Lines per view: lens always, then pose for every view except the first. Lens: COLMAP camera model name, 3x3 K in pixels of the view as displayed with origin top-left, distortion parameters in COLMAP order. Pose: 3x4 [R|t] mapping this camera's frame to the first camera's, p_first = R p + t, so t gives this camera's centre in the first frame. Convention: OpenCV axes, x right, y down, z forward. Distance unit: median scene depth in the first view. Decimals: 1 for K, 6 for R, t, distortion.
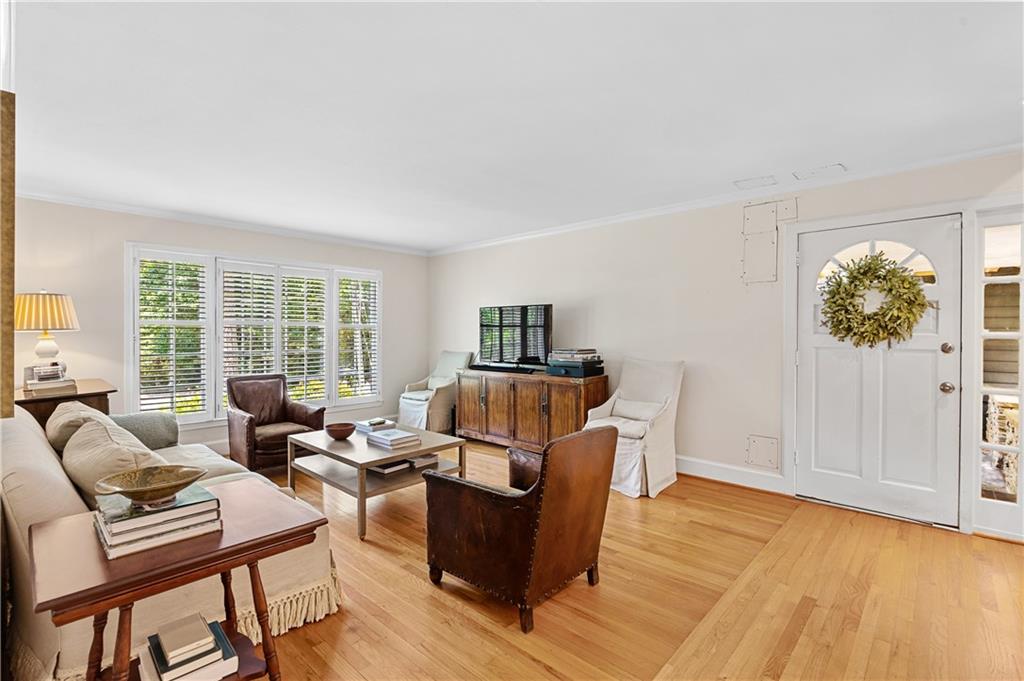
lens RADIAL K [[456.7, 0, 512.0], [0, 456.7, 340.5], [0, 0, 1]] dist [-0.002311, -0.000107]
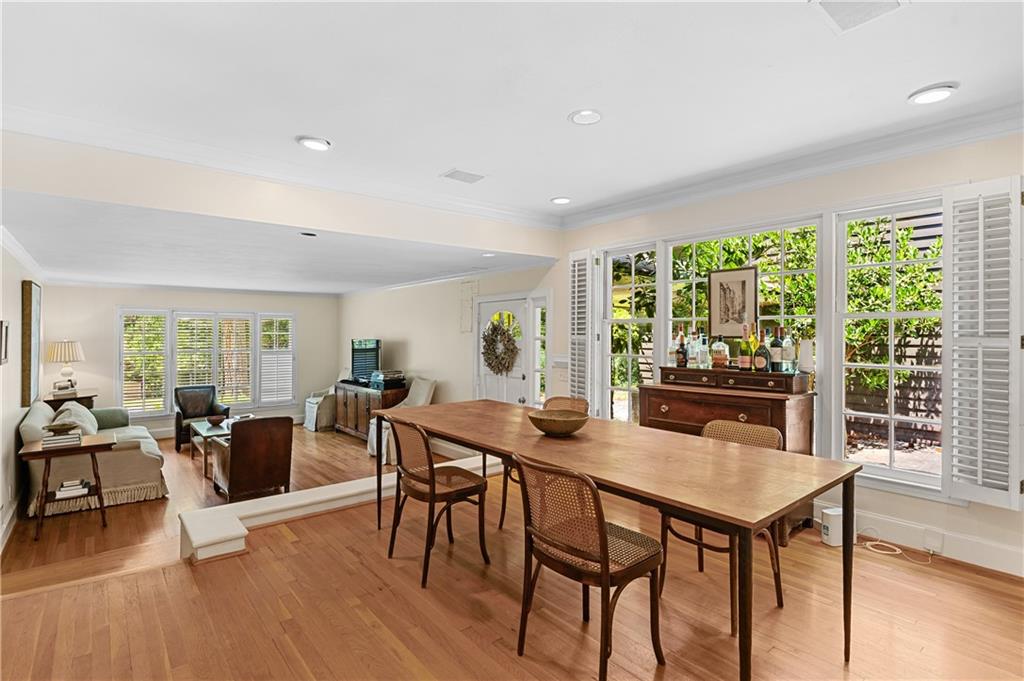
lens RADIAL K [[502.4, 0, 512.0], [0, 502.4, 340.5], [0, 0, 1]] dist [0.001616, 0.000057]
pose [[0.990392, -0.001509, -0.138277, 1.039434], [0.001716, 0.999998, 0.001377, -0.109069], [0.138274, -0.001602, 0.990393, -0.758780]]
